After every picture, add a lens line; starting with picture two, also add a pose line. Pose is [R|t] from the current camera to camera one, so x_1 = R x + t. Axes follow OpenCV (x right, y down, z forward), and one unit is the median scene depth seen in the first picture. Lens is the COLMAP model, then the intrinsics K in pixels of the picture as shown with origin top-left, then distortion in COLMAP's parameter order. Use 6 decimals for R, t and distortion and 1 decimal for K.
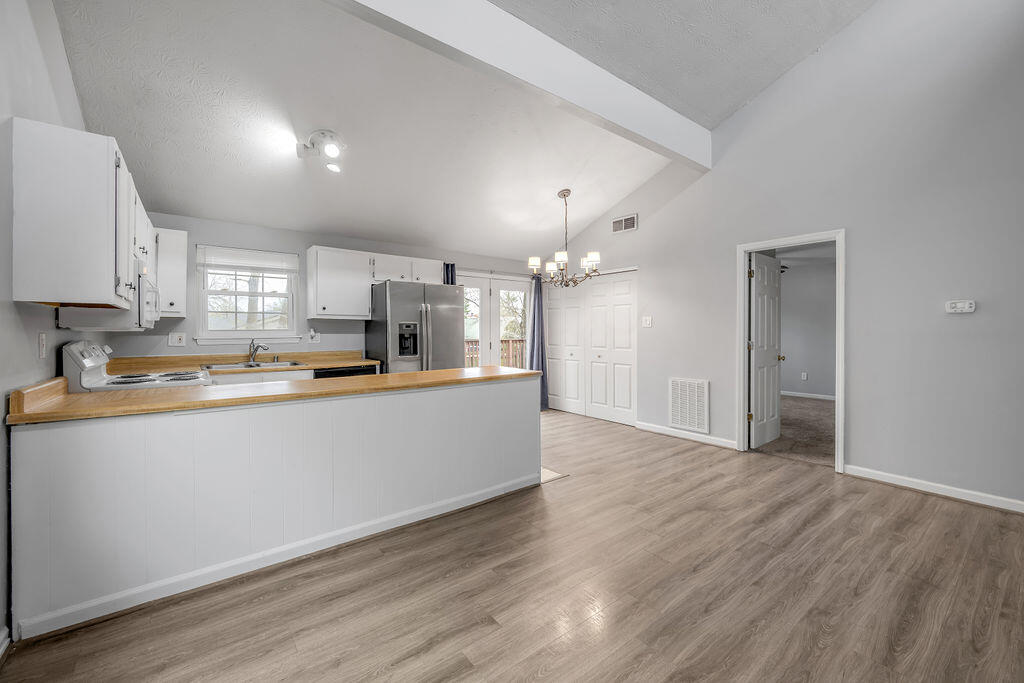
lens RADIAL K [[412.7, 0, 513.4], [0, 412.7, 332.3], [0, 0, 1]] dist [0.000194, -0.000145]
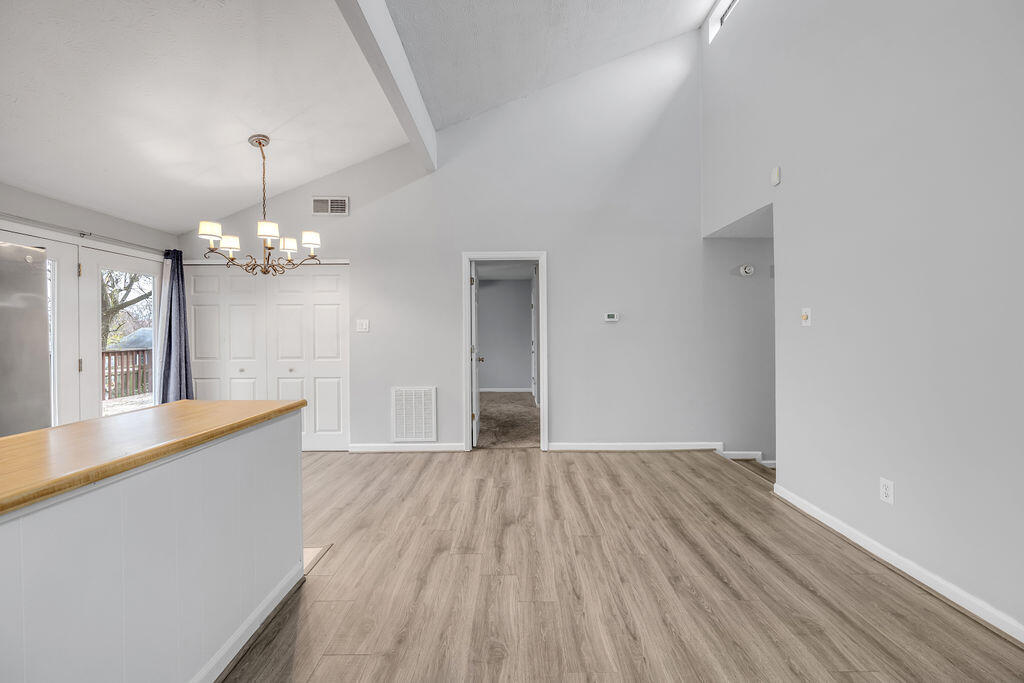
lens RADIAL K [[404.9, 0, 512.8], [0, 404.9, 334.6], [0, 0, 1]] dist [-0.000274, -0.000137]
pose [[0.617825, -0.004702, 0.786301, -0.196807], [0.012125, 0.999920, -0.003548, -0.000033], [-0.786222, 0.011725, 0.617833, 0.314073]]
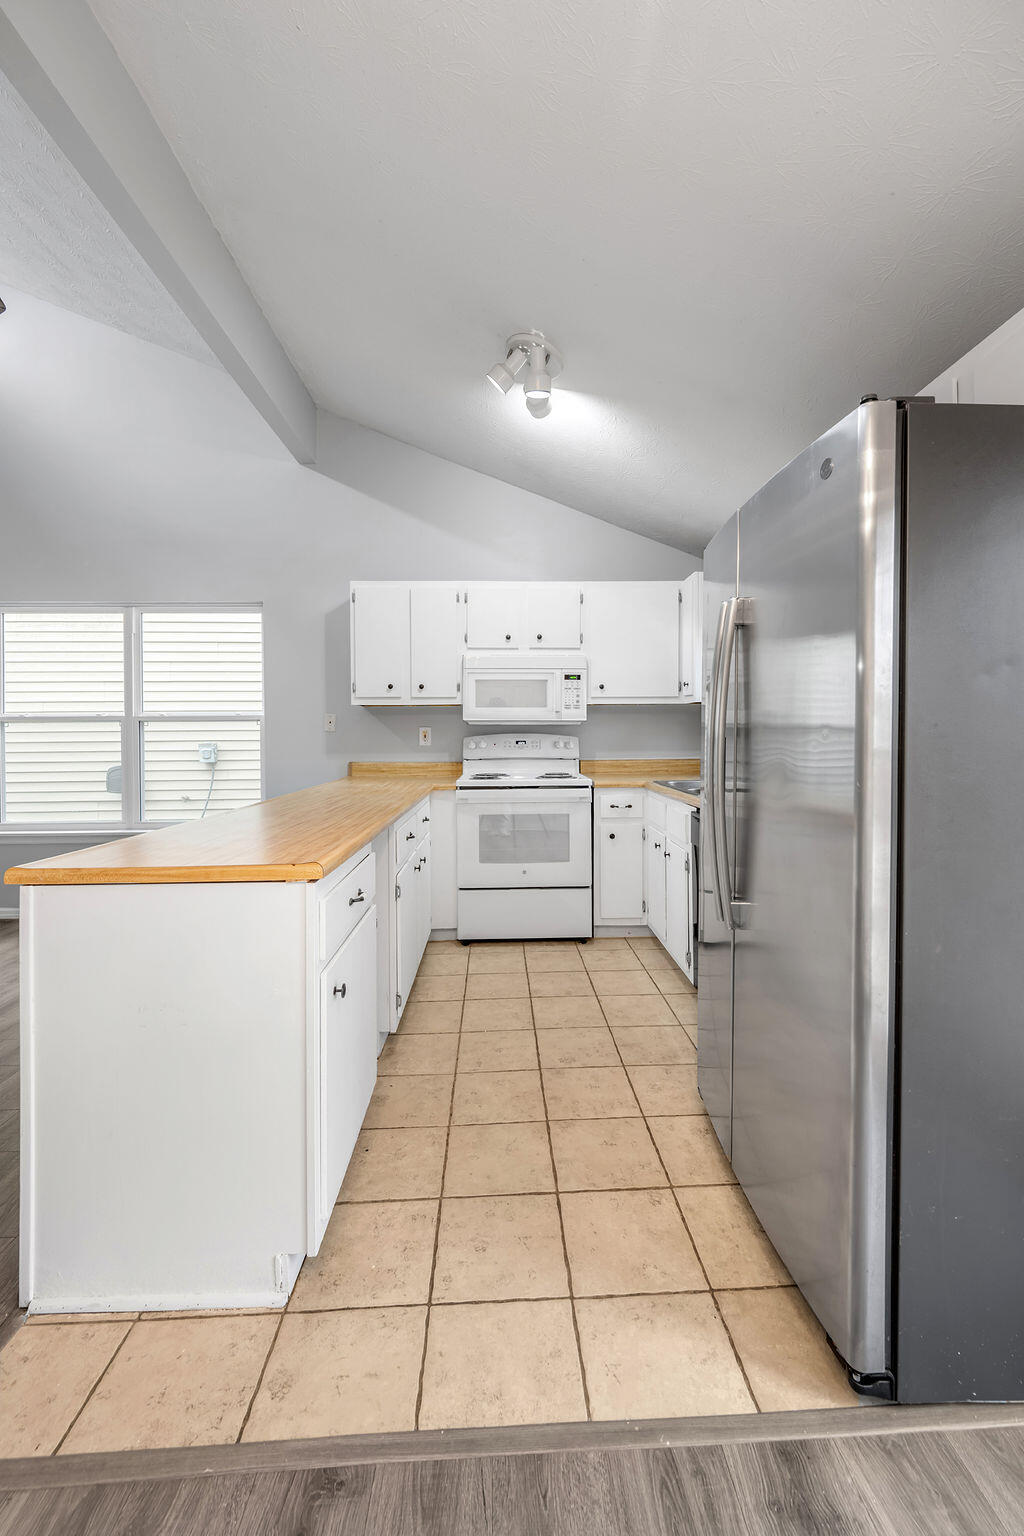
lens RADIAL K [[622.7, 0, 517.0], [0, 622.7, 732.4], [0, 0, 1]] dist [0.000556, 0.000032]
pose [[-0.586566, 0.004790, -0.809887, 0.178358], [0.002835, 0.999989, 0.003861, 0.006694], [0.809896, -0.000031, -0.586573, 1.300303]]
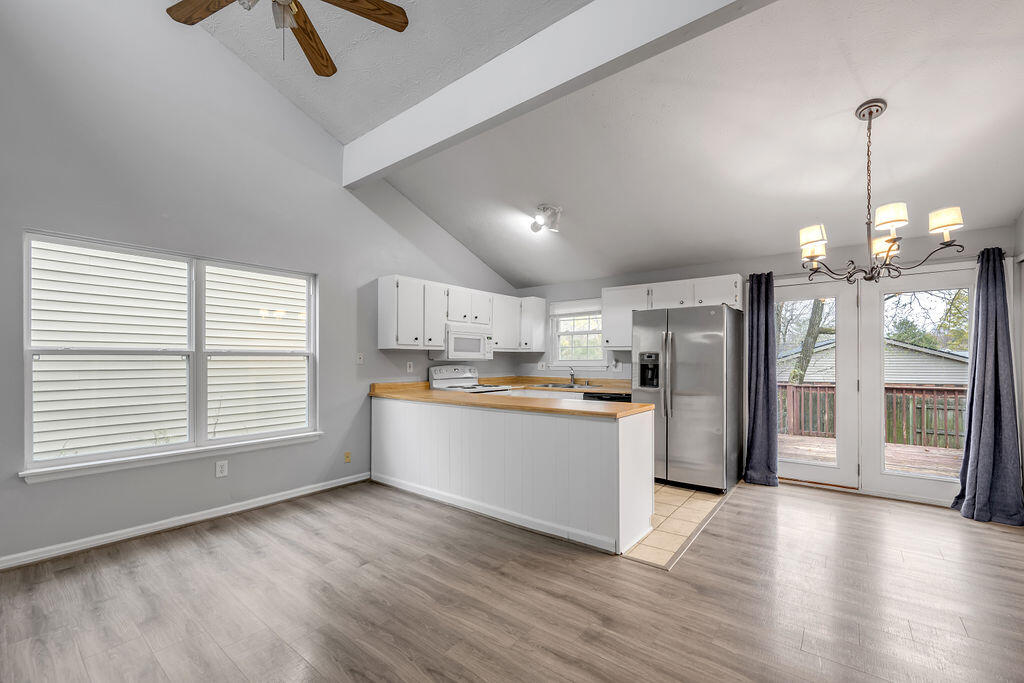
lens RADIAL K [[421.9, 0, 524.8], [0, 421.9, 360.9], [0, 0, 1]] dist [0.000440, -0.000115]
pose [[0.252498, 0.003389, -0.967591, 0.708188], [-0.005615, 0.999982, 0.002037, -0.005375], [0.967581, 0.004919, 0.252513, 0.547821]]
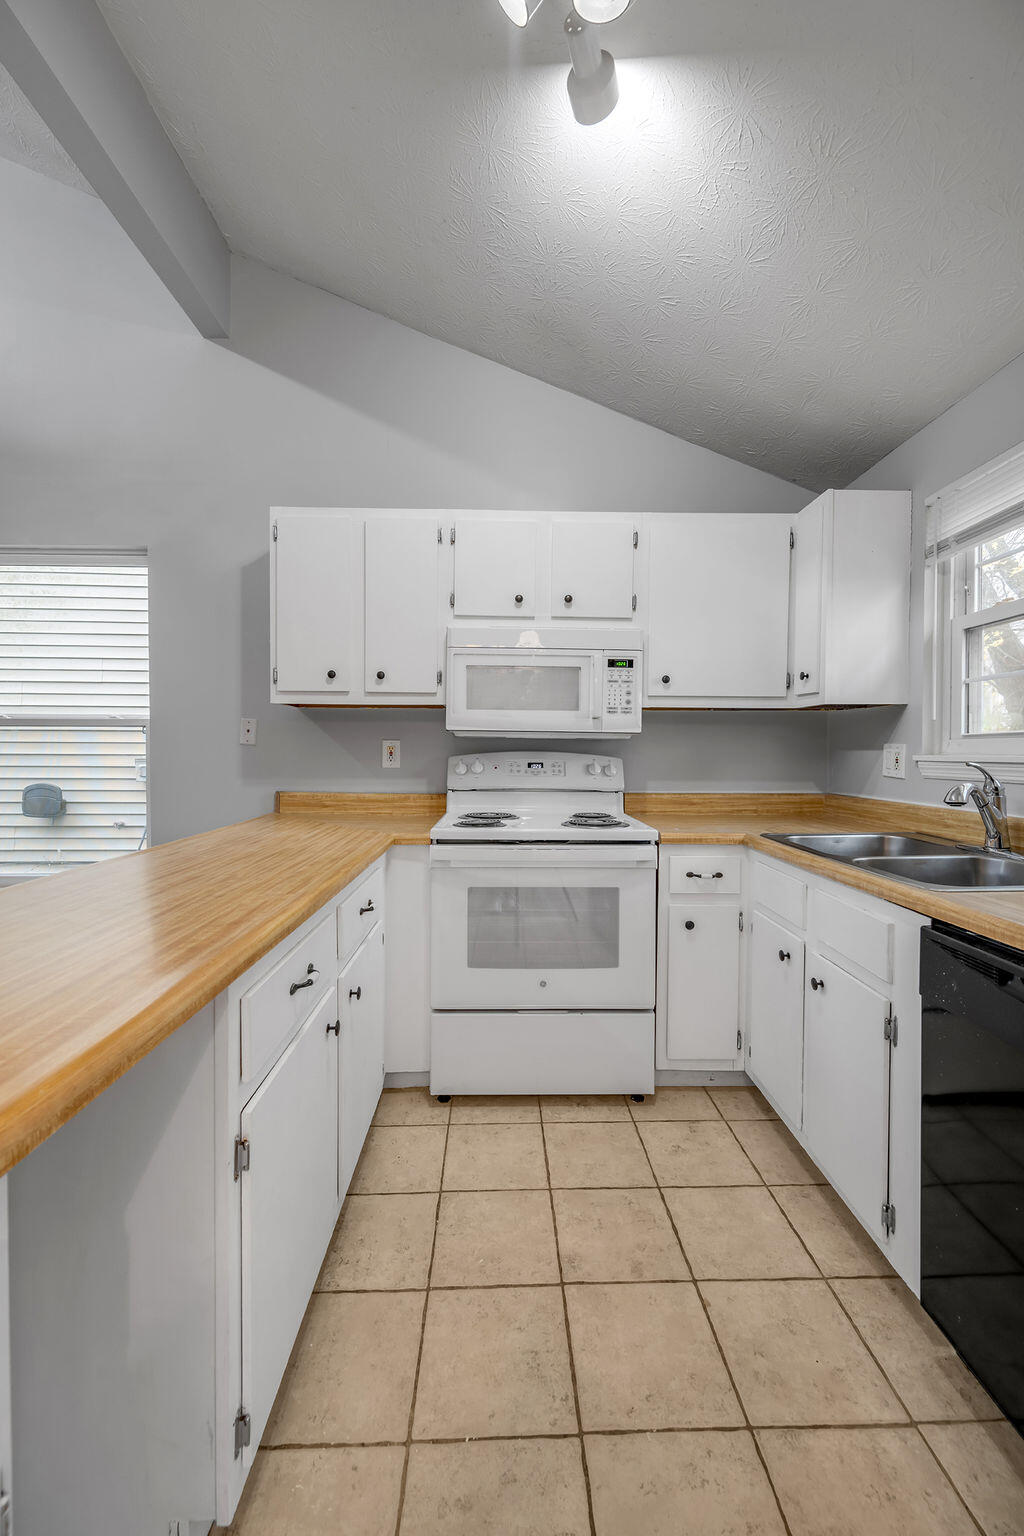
lens RADIAL K [[612.6, 0, 512.0], [0, 612.6, 768.0], [0, 0, 1]] dist [0.000189, -0.000010]
pose [[-0.593959, 0.021121, -0.804218, -0.118547], [-0.010143, 0.999379, 0.033737, 0.008061], [0.804432, 0.028195, -0.593376, 1.068172]]
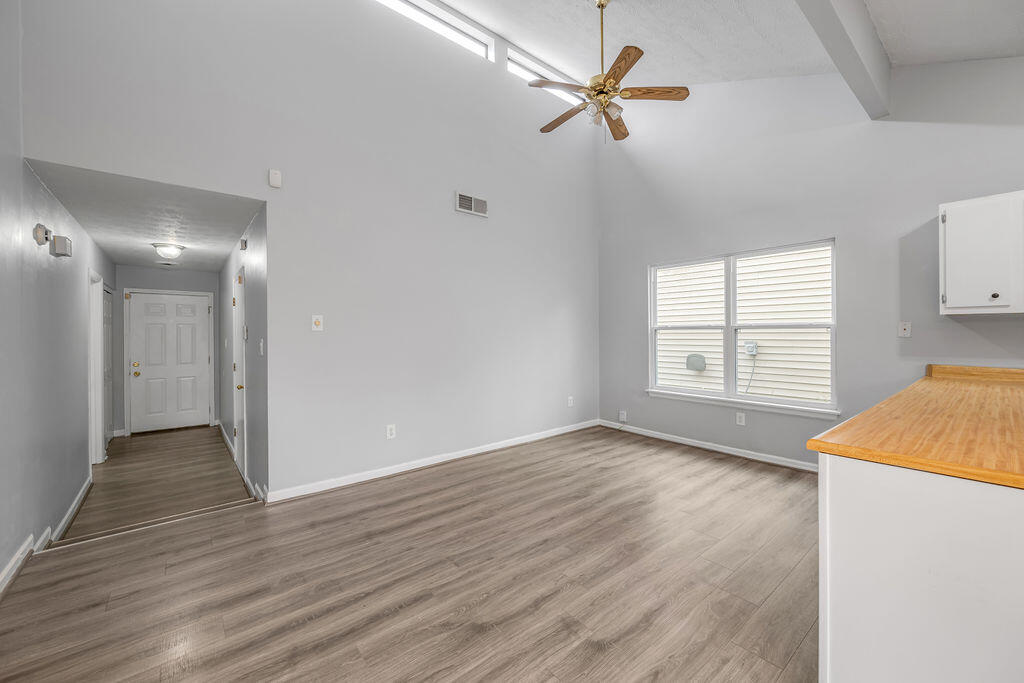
lens RADIAL K [[404.9, 0, 512.8], [0, 404.9, 334.6], [0, 0, 1]] dist [-0.000274, -0.000137]
pose [[-0.999527, 0.006142, -0.030144, 0.318928], [0.005861, 0.999939, 0.009401, -0.009328], [0.030200, 0.009220, -0.999501, 1.206086]]
